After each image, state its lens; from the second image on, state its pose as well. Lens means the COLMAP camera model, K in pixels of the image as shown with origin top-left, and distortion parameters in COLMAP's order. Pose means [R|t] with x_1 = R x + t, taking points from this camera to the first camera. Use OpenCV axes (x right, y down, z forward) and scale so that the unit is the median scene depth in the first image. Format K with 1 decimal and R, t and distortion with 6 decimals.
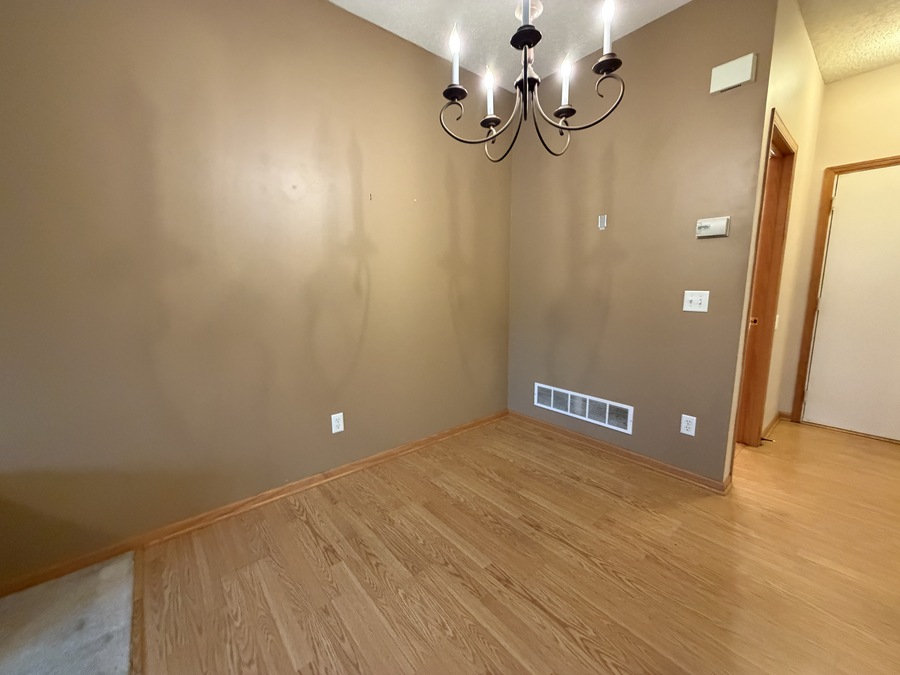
lens RADIAL K [[359.0, 0, 445.5], [0, 359.0, 337.4], [0, 0, 1]] dist [0.000048, 0.000139]
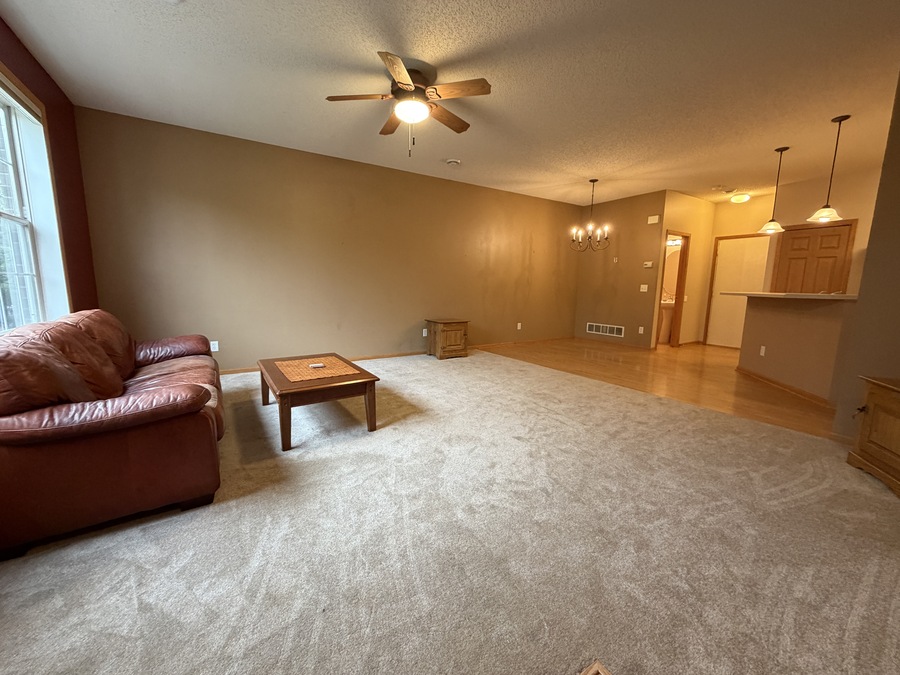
lens RADIAL K [[359.0, 0, 445.5], [0, 359.0, 337.4], [0, 0, 1]] dist [0.000048, 0.000139]
pose [[0.991534, 0.040314, -0.123430, -0.449730], [-0.040325, 0.999184, 0.002416, 0.290718], [0.123427, 0.002582, 0.992350, -1.730146]]
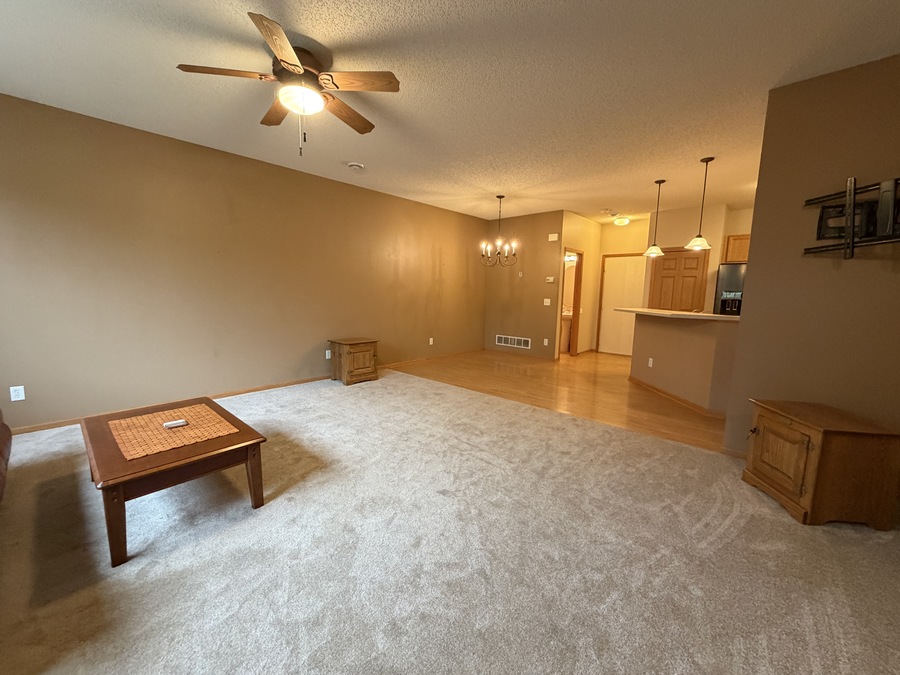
lens RADIAL K [[359.0, 0, 445.5], [0, 359.0, 337.4], [0, 0, 1]] dist [0.000048, 0.000139]
pose [[0.991422, 0.009576, 0.130346, -0.471609], [-0.007601, 0.999849, -0.015642, 0.207640], [-0.130476, 0.014517, 0.991345, -1.578906]]
